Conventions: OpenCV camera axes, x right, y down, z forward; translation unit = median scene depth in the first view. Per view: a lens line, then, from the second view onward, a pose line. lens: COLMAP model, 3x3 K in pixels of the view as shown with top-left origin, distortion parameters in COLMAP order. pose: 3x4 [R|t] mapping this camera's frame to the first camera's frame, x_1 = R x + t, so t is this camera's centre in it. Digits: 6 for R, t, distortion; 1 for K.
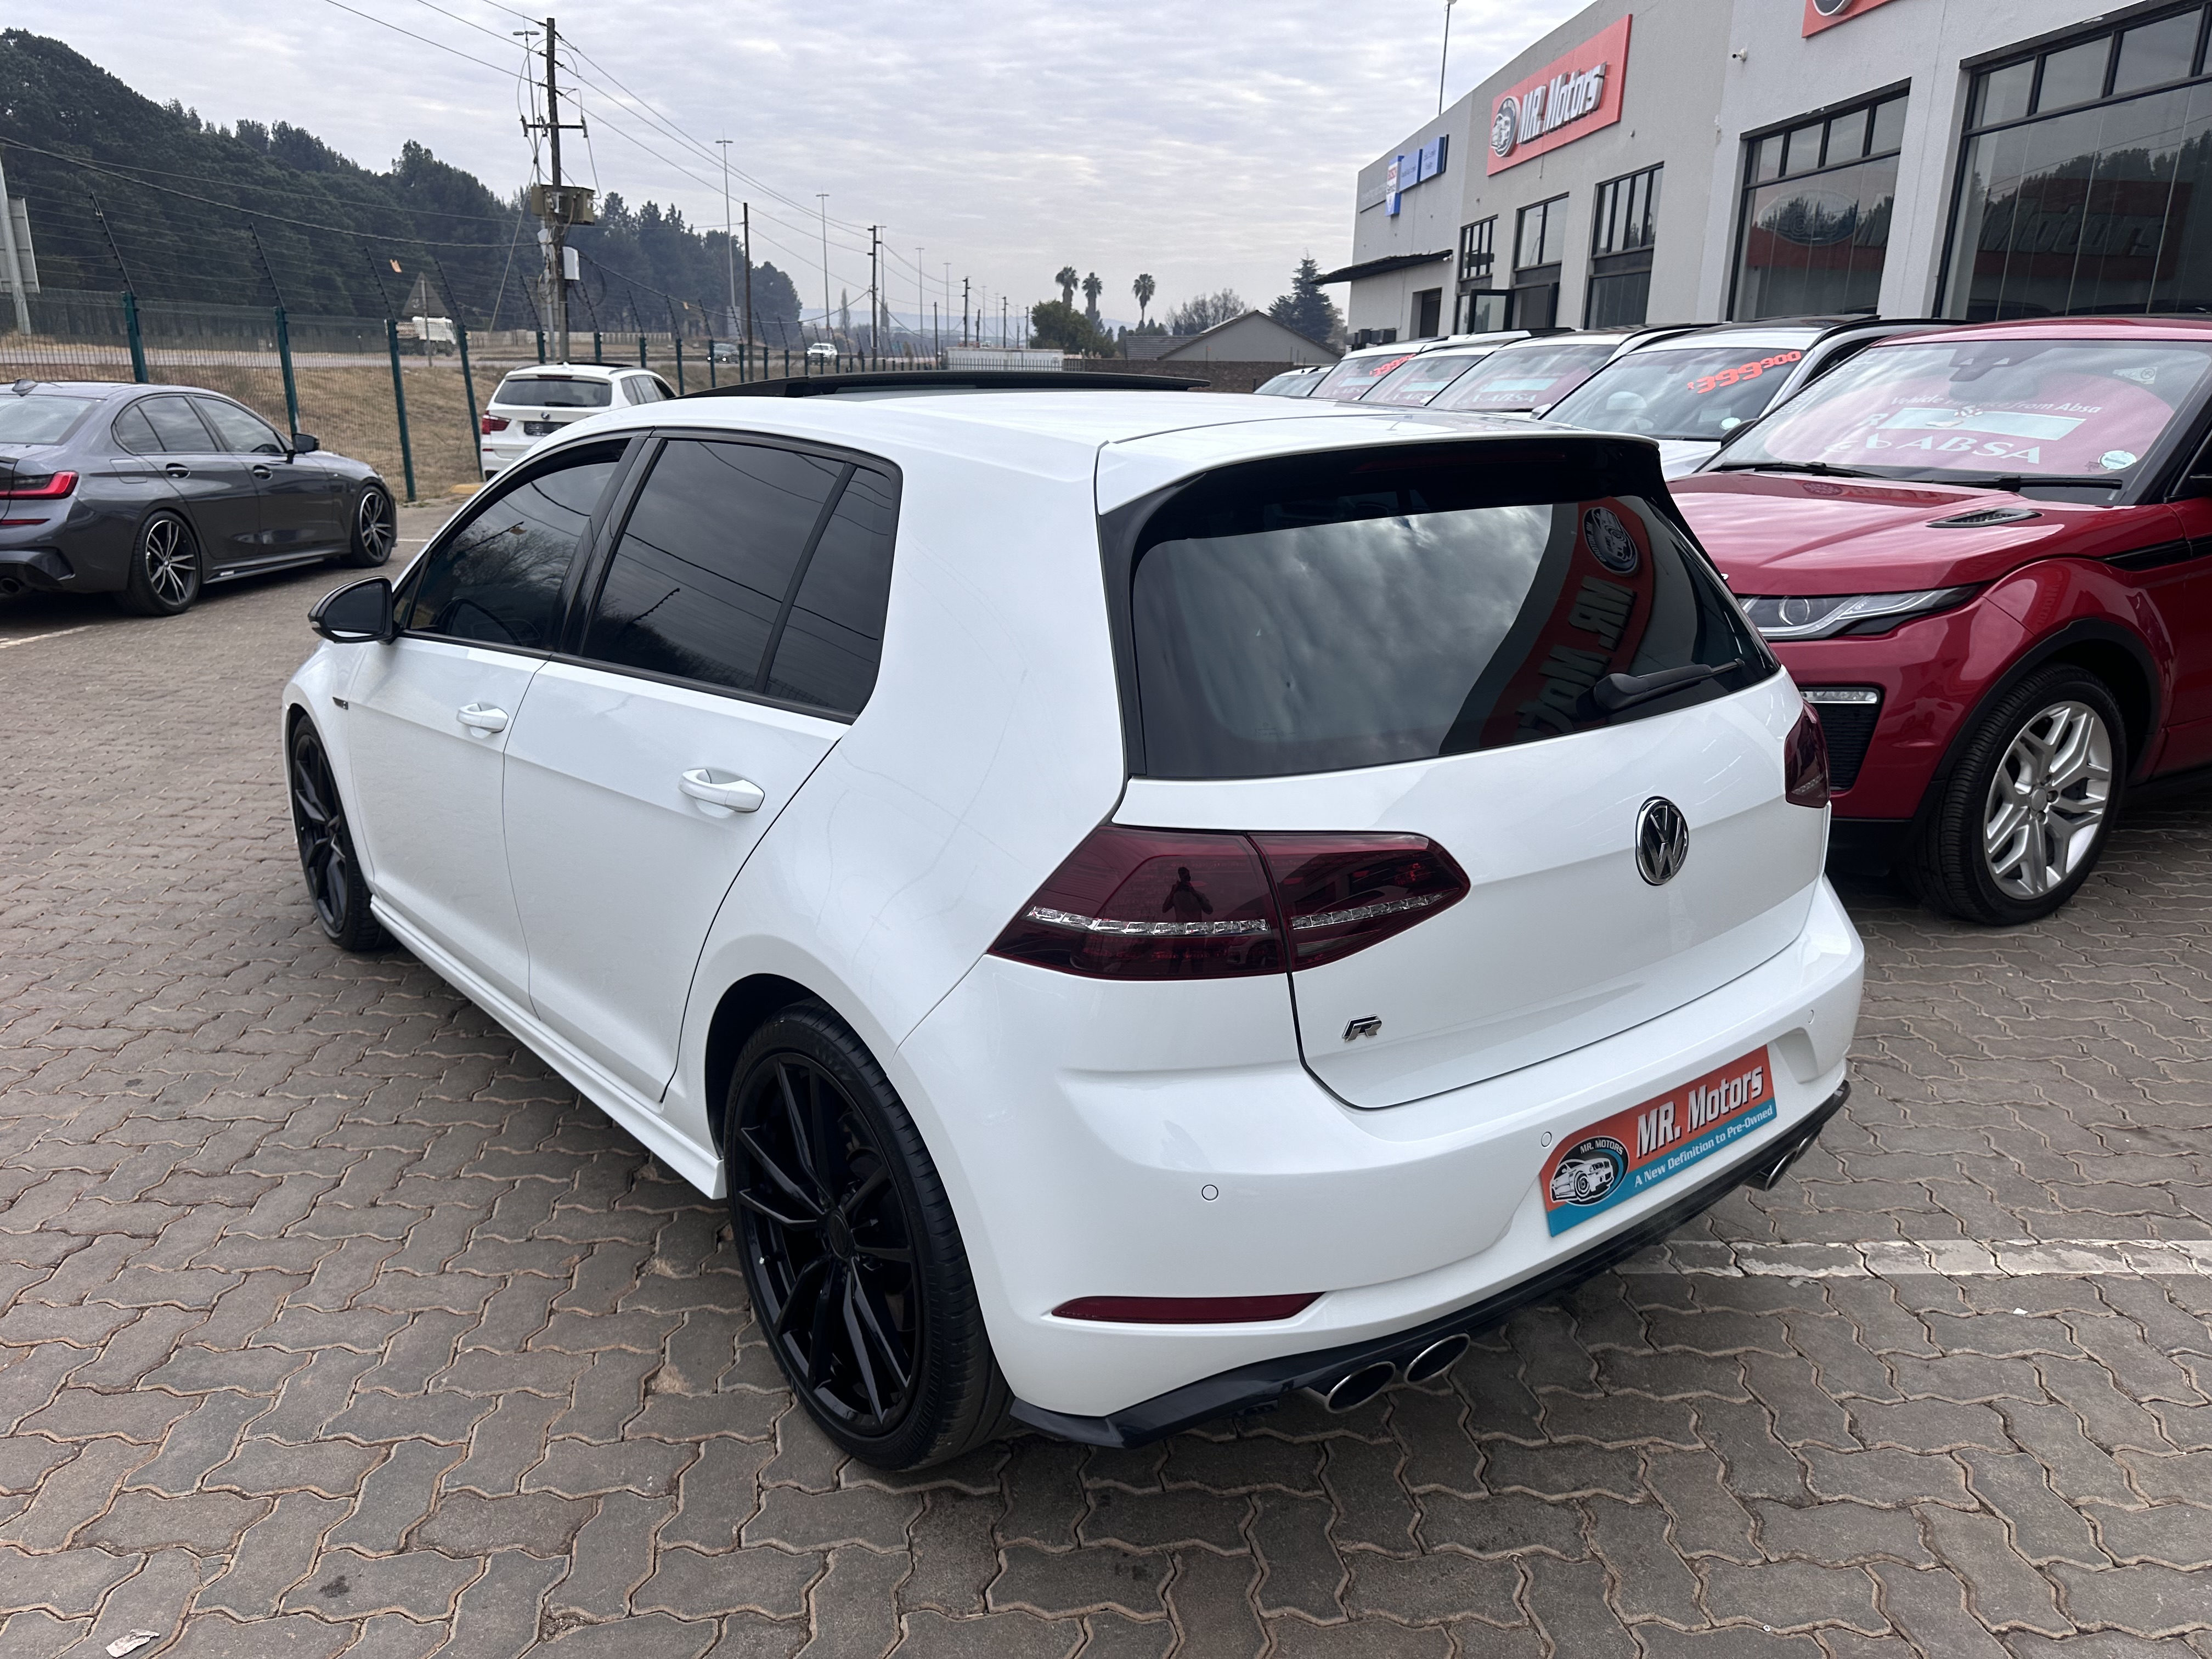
lens RADIAL K [[1574.1, 0, 1114.1], [0, 1574.1, 832.9], [0, 0, 1]] dist [0.023044, -0.031830]
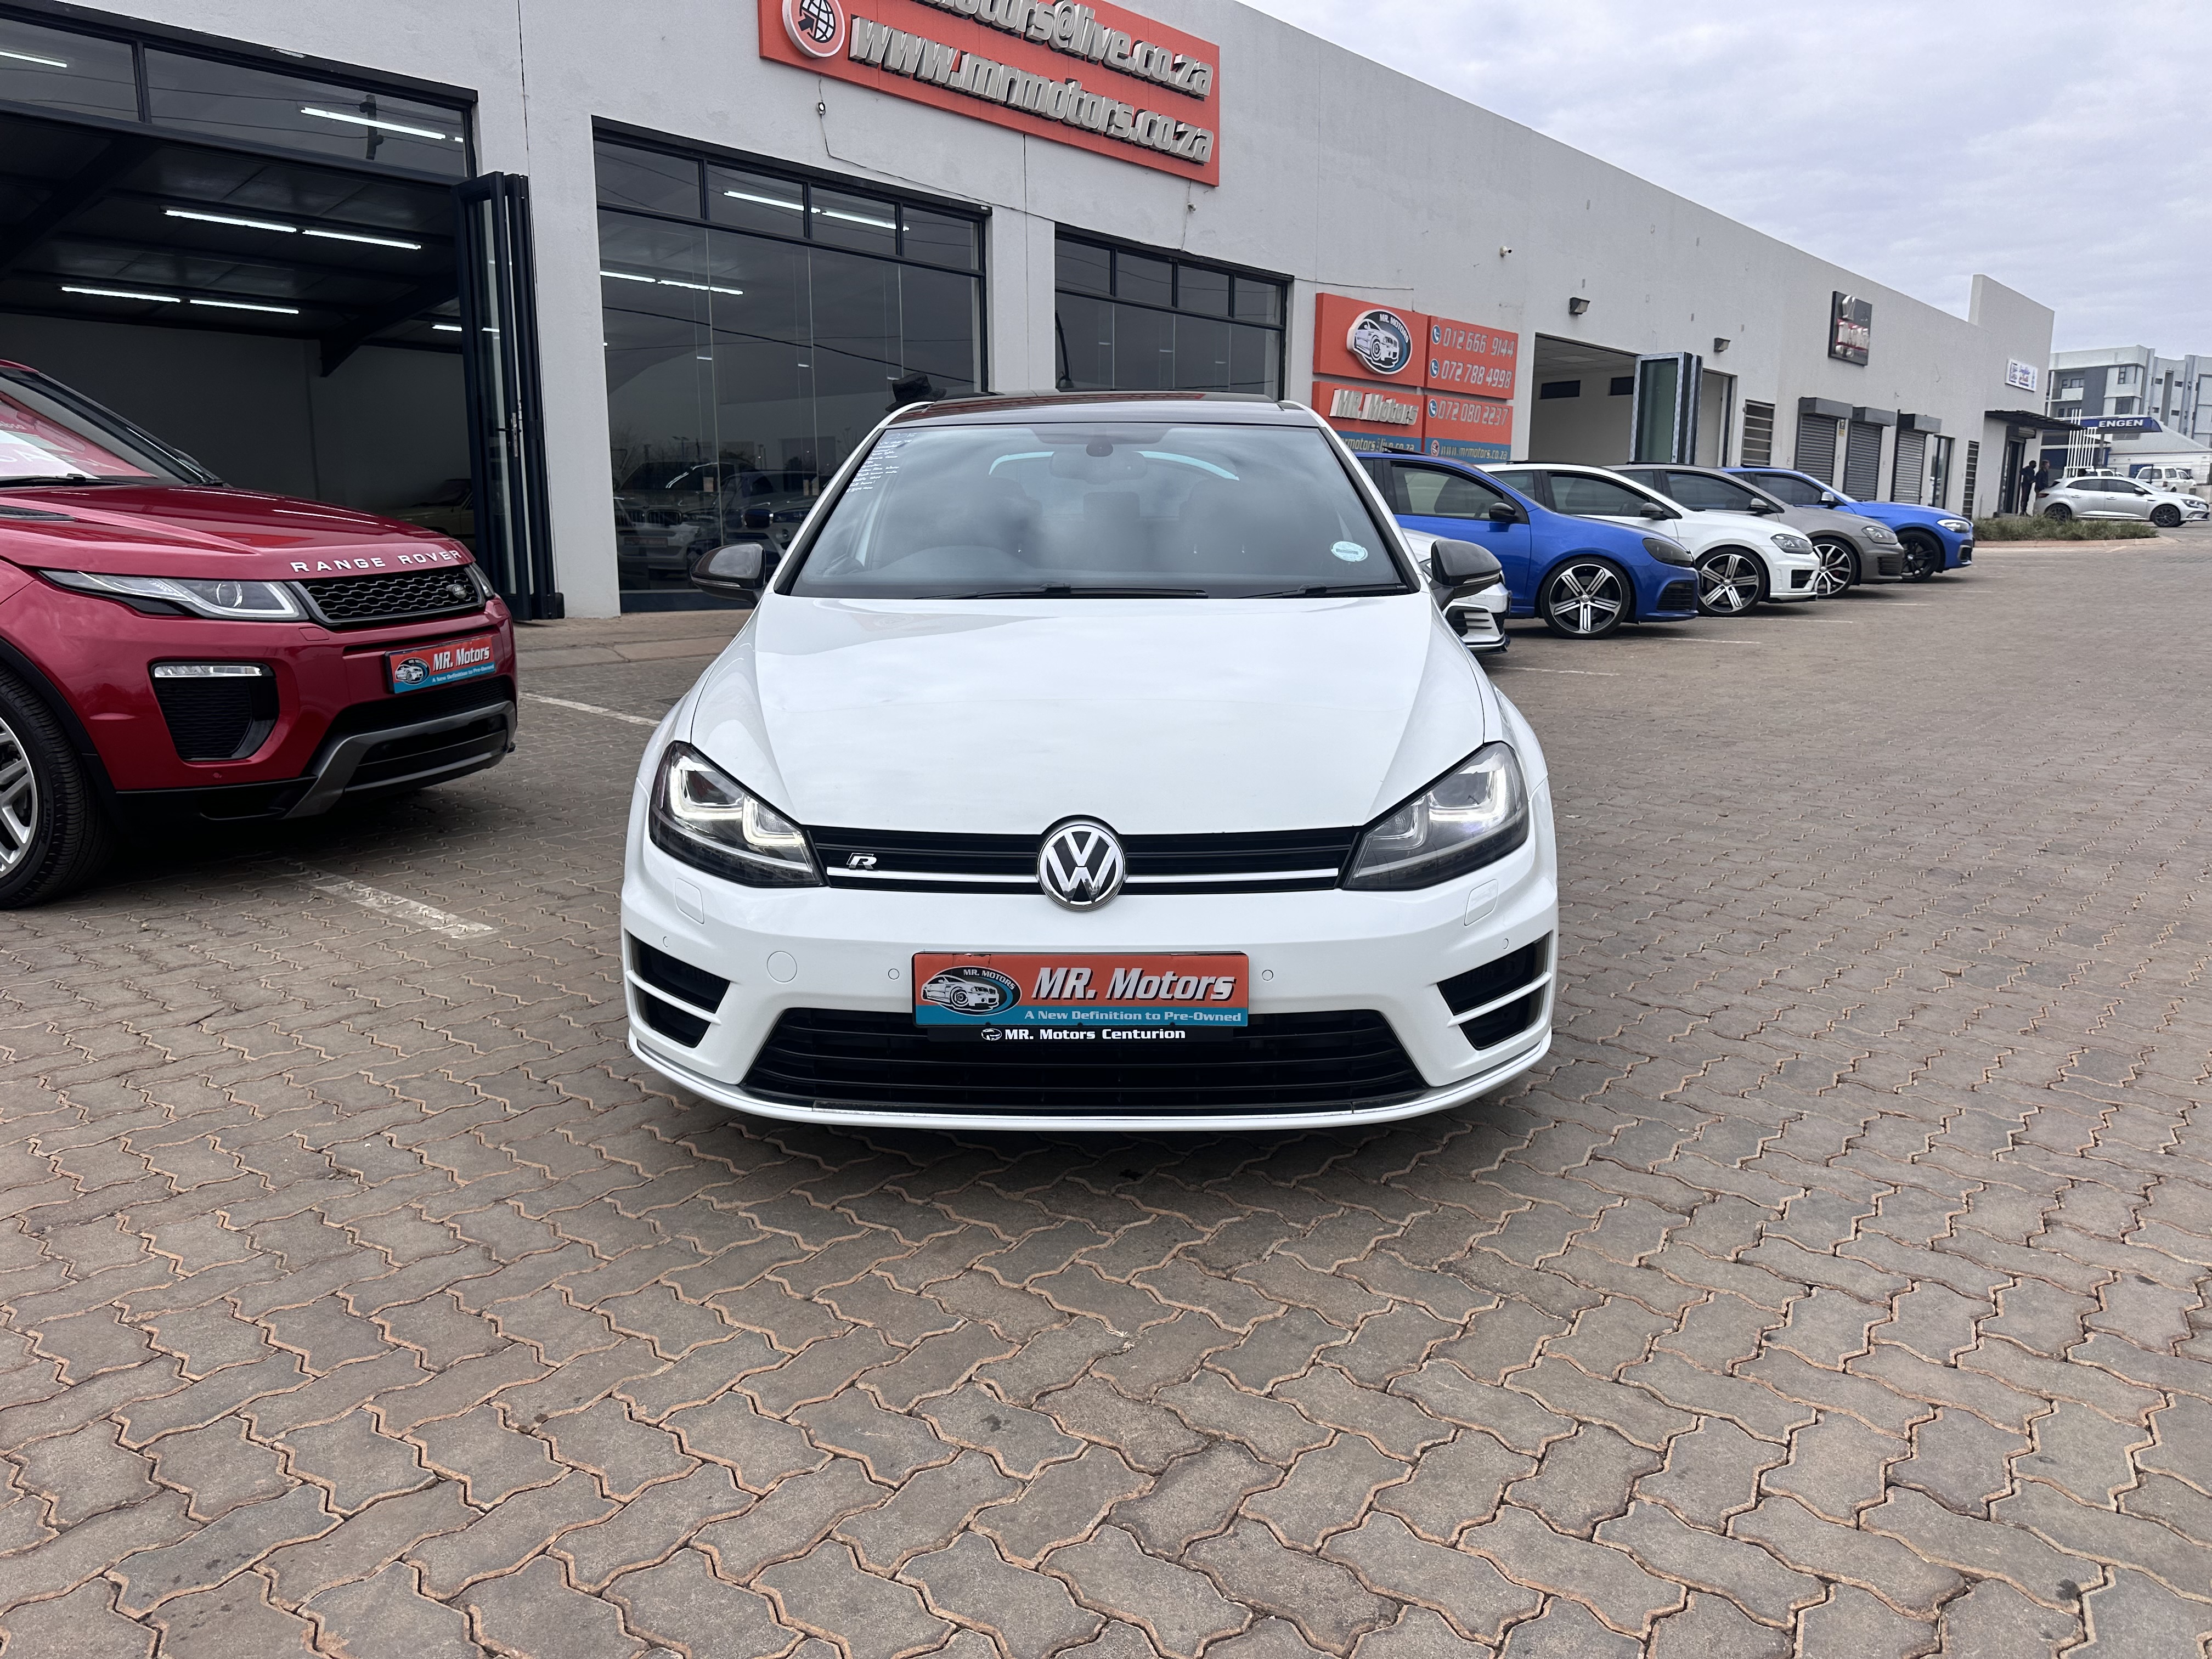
lens RADIAL K [[1587.1, 0, 1091.3], [0, 1587.1, 836.6], [0, 0, 1]] dist [0.031570, -0.055086]
pose [[-0.767978, -0.137798, 0.625477, -0.225296], [0.177824, 0.892311, 0.414921, -0.107674], [-0.615296, 0.429875, -0.660771, 0.442442]]
